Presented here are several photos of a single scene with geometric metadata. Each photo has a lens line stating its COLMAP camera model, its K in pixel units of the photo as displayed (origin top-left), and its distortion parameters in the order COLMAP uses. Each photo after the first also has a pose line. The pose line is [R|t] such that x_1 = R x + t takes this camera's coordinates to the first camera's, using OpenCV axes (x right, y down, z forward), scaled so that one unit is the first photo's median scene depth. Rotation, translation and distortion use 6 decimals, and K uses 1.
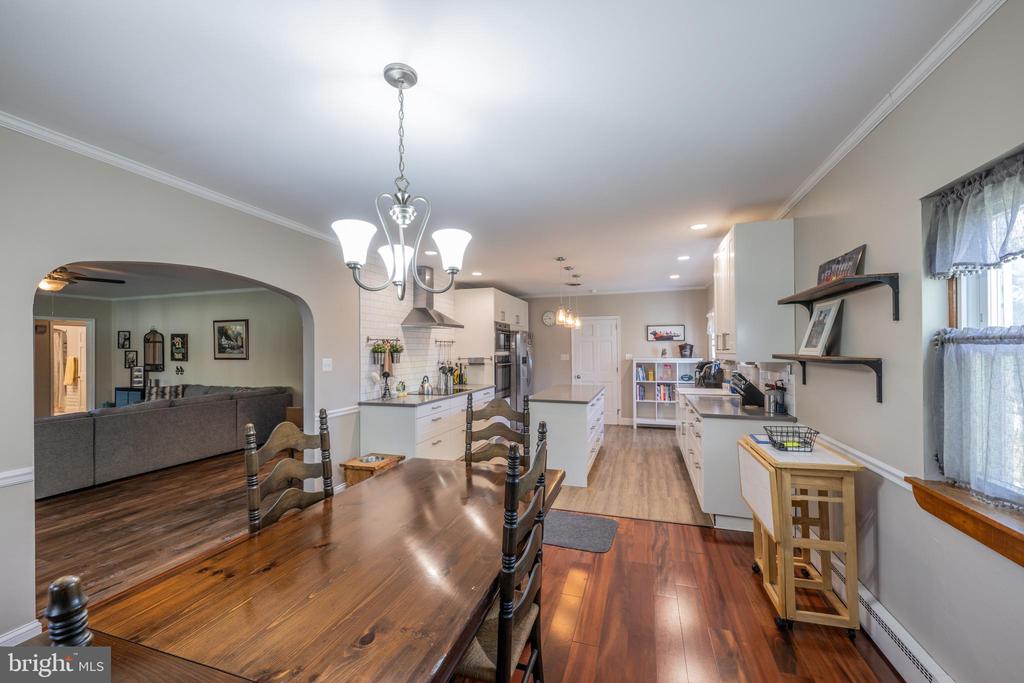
lens RADIAL K [[412.7, 0, 507.8], [0, 412.7, 347.2], [0, 0, 1]] dist [0.000088, -0.000203]
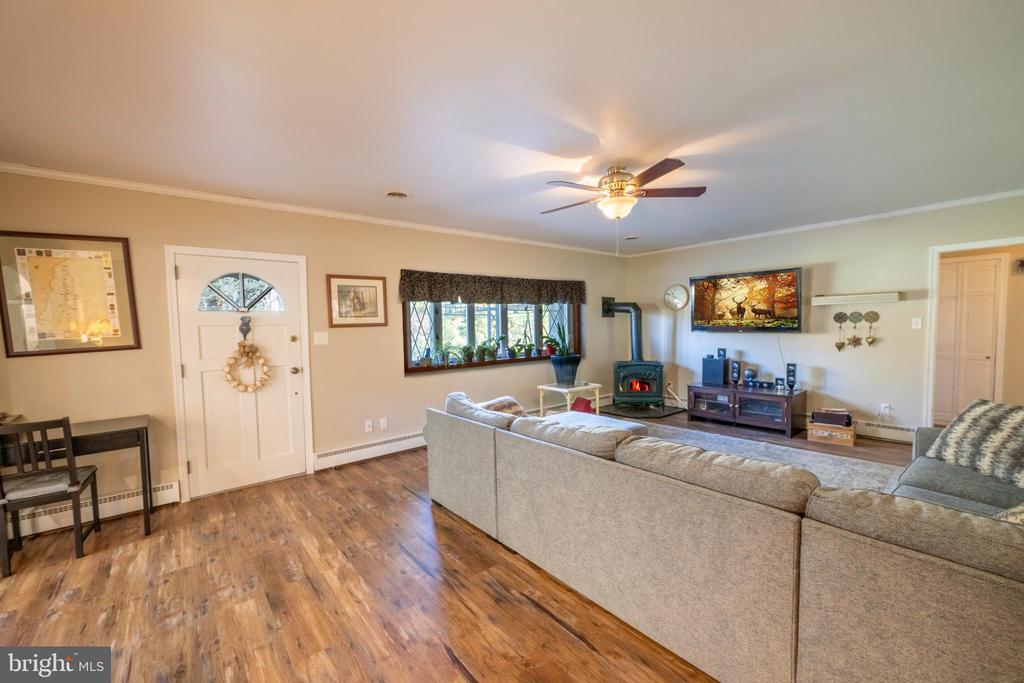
lens RADIAL K [[412.7, 0, 507.8], [0, 412.7, 347.2], [0, 0, 1]] dist [0.000088, -0.000203]
pose [[-0.535800, 0.067995, -0.841602, -0.305092], [0.033893, 0.997681, 0.059027, 0.011220], [0.843664, 0.003103, -0.536862, 0.774384]]
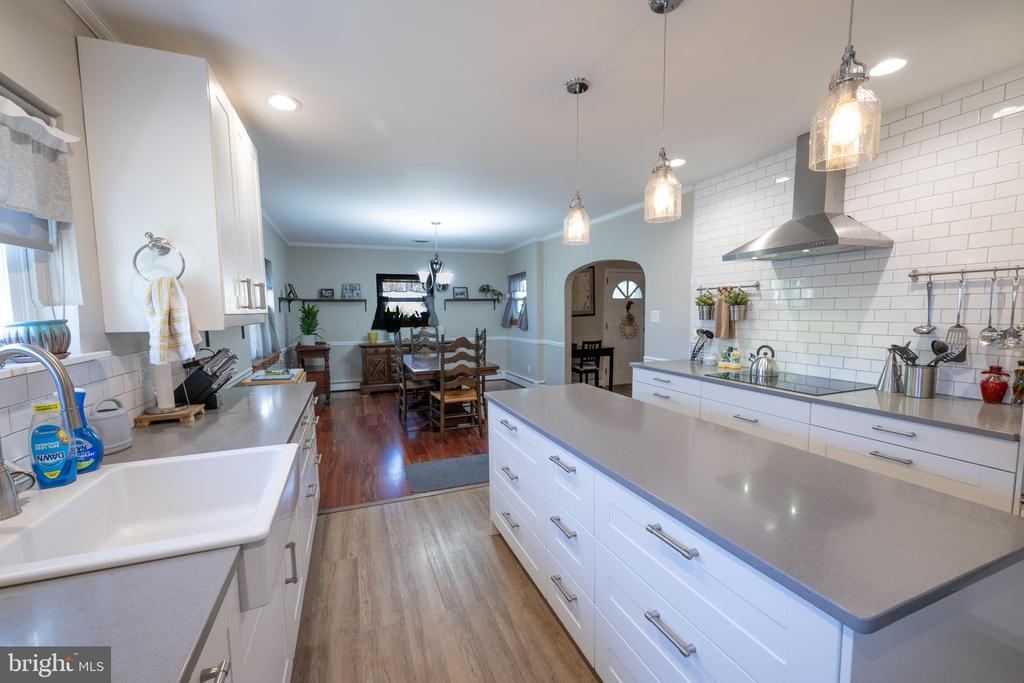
lens RADIAL K [[412.7, 0, 507.8], [0, 412.7, 347.2], [0, 0, 1]] dist [0.000088, -0.000203]
pose [[-0.770411, 0.073099, -0.633343, 0.304782], [0.021087, 0.995783, 0.089280, 0.008776], [0.637198, 0.055427, -0.768704, 0.836107]]
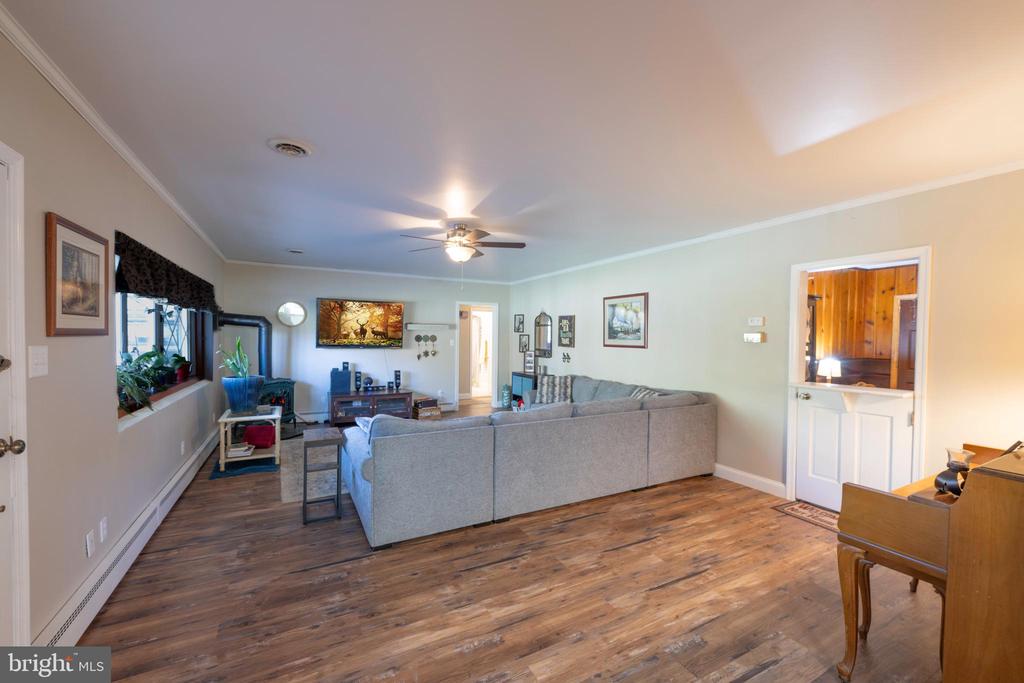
lens RADIAL K [[412.7, 0, 507.8], [0, 412.7, 347.2], [0, 0, 1]] dist [0.000088, -0.000203]
pose [[0.721424, 0.031447, -0.691779, -0.290175], [-0.010040, 0.999338, 0.034958, 0.005108], [0.692421, -0.018274, 0.721262, 0.294467]]
